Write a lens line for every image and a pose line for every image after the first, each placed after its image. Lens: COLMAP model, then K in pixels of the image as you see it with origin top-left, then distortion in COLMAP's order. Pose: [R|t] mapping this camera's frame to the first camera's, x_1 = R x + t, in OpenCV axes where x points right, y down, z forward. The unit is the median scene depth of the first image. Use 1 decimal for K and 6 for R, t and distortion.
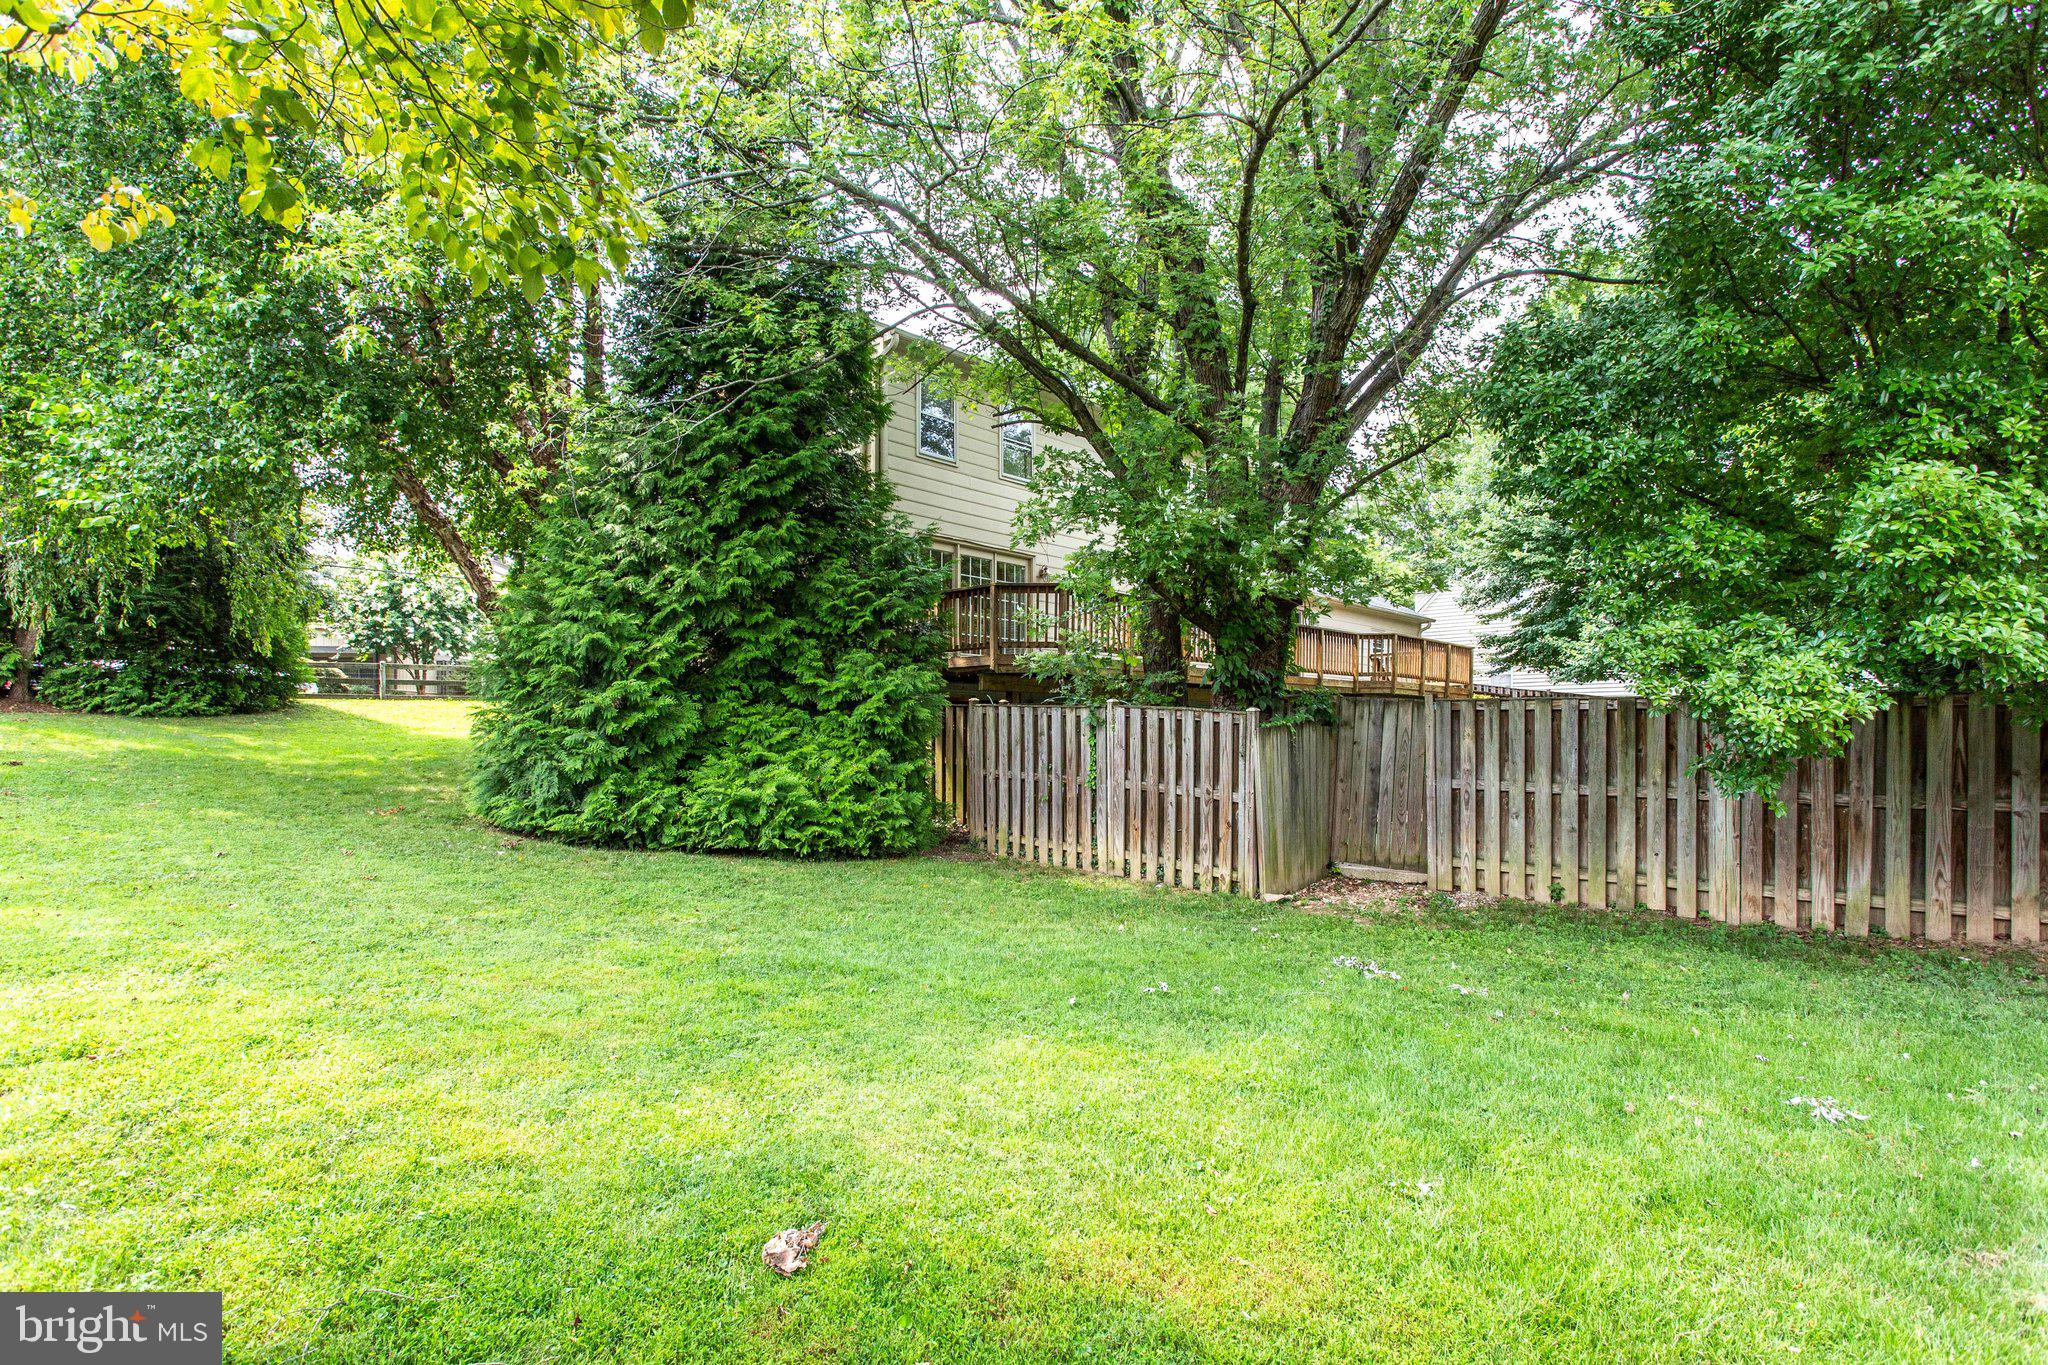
lens RADIAL K [[988.0, 0, 1023.1], [0, 988.0, 702.3], [0, 0, 1]] dist [0.000230, 0.000040]
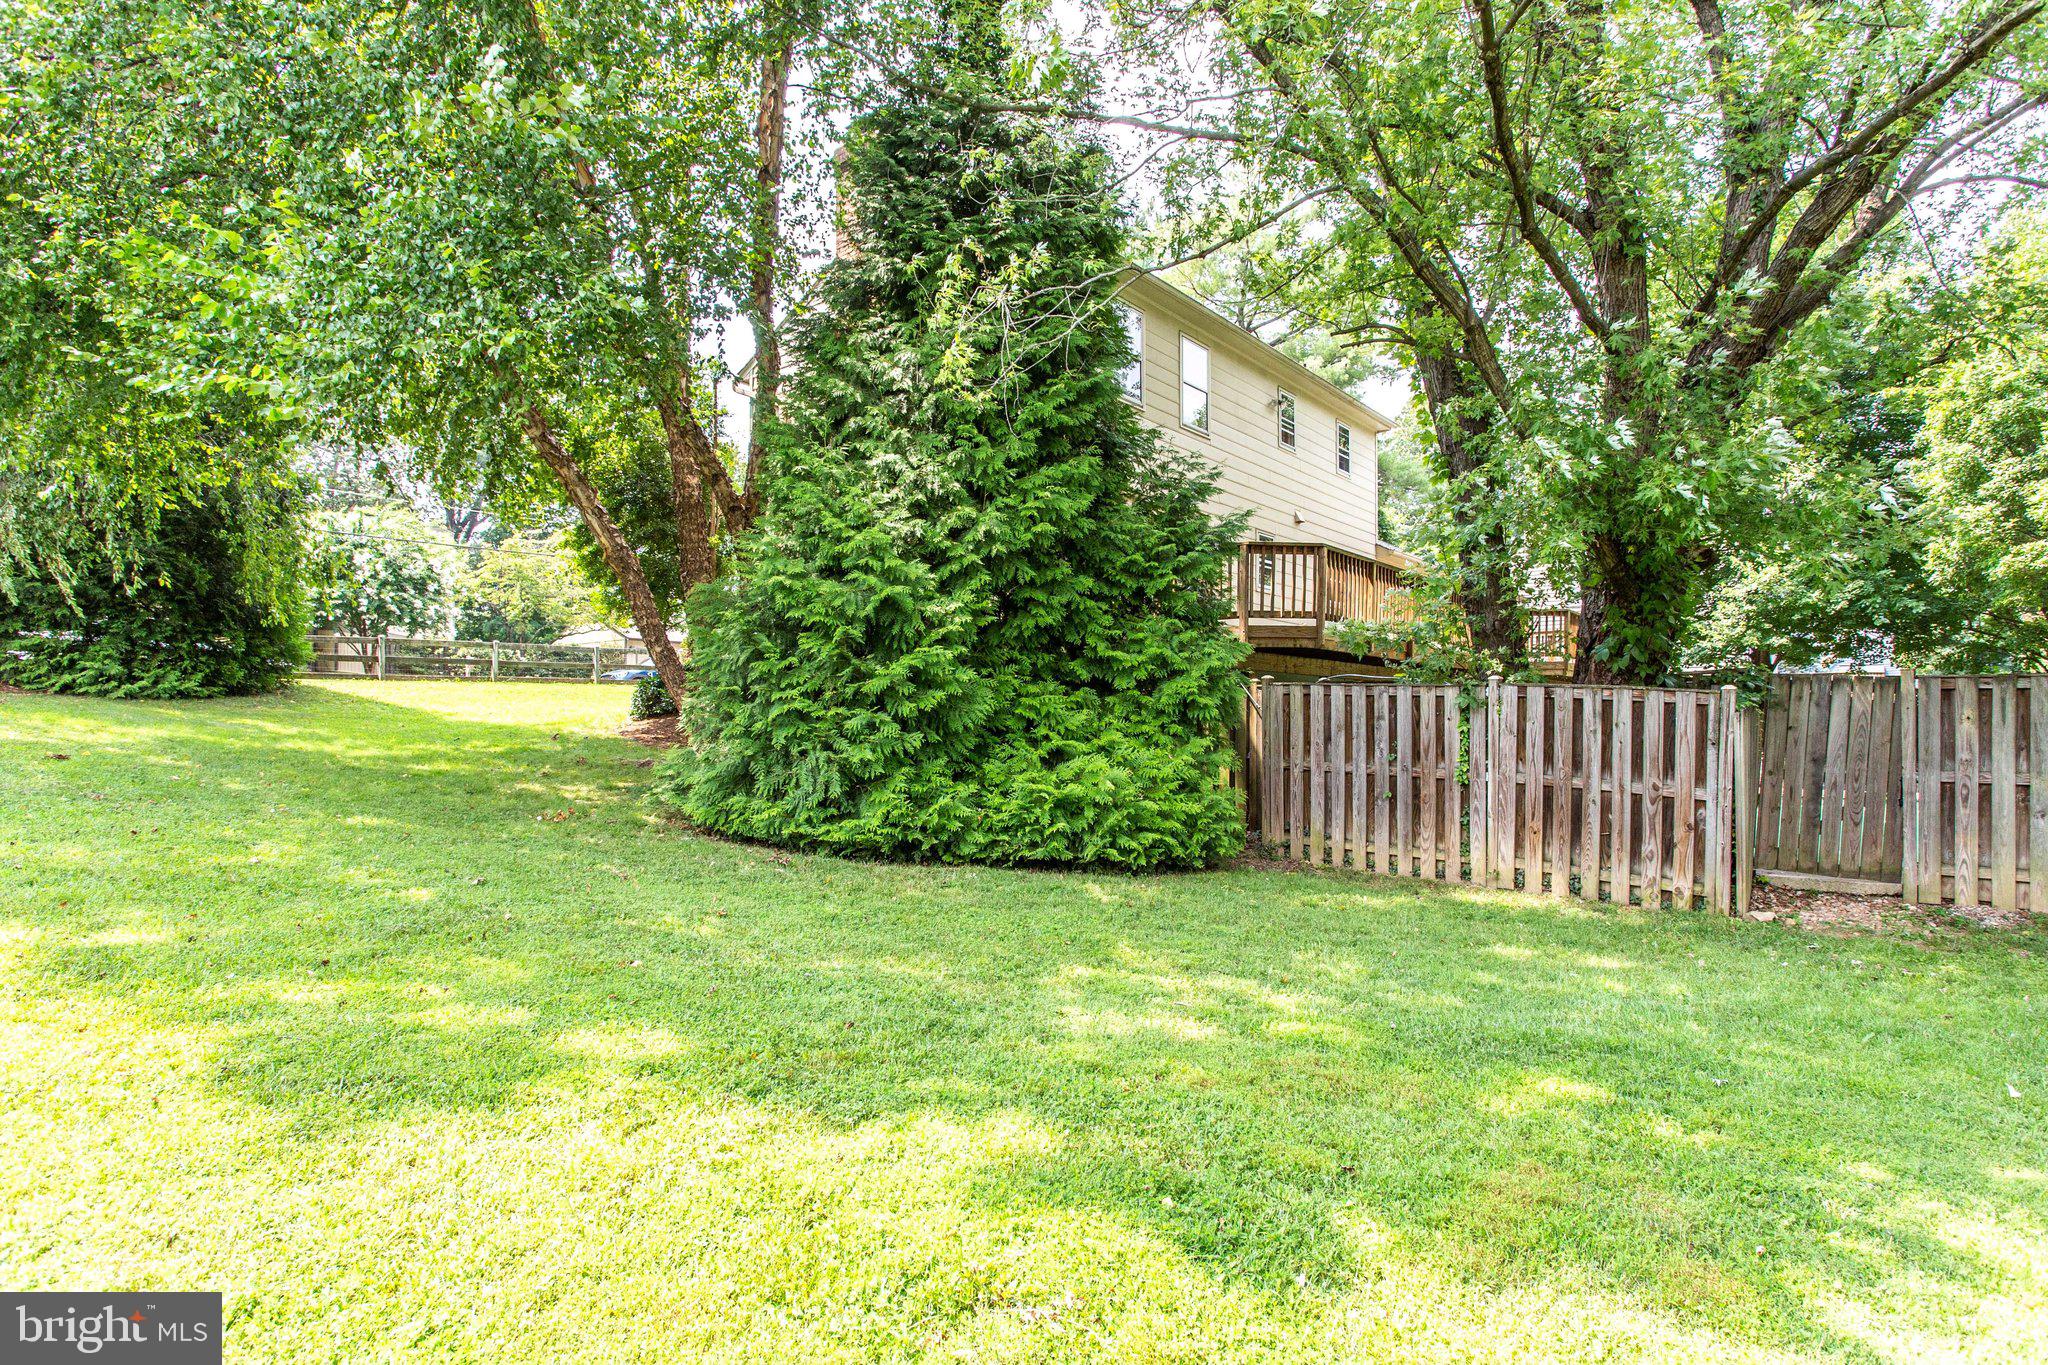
lens RADIAL K [[1030.6, 0, 1024.0], [0, 1030.6, 682.5], [0, 0, 1]] dist [0.000900, 0.000207]
pose [[0.997148, 0.002523, 0.075428, -0.371401], [-0.002047, 0.999977, -0.006389, 0.008788], [-0.075443, 0.006217, 0.997131, 0.164697]]
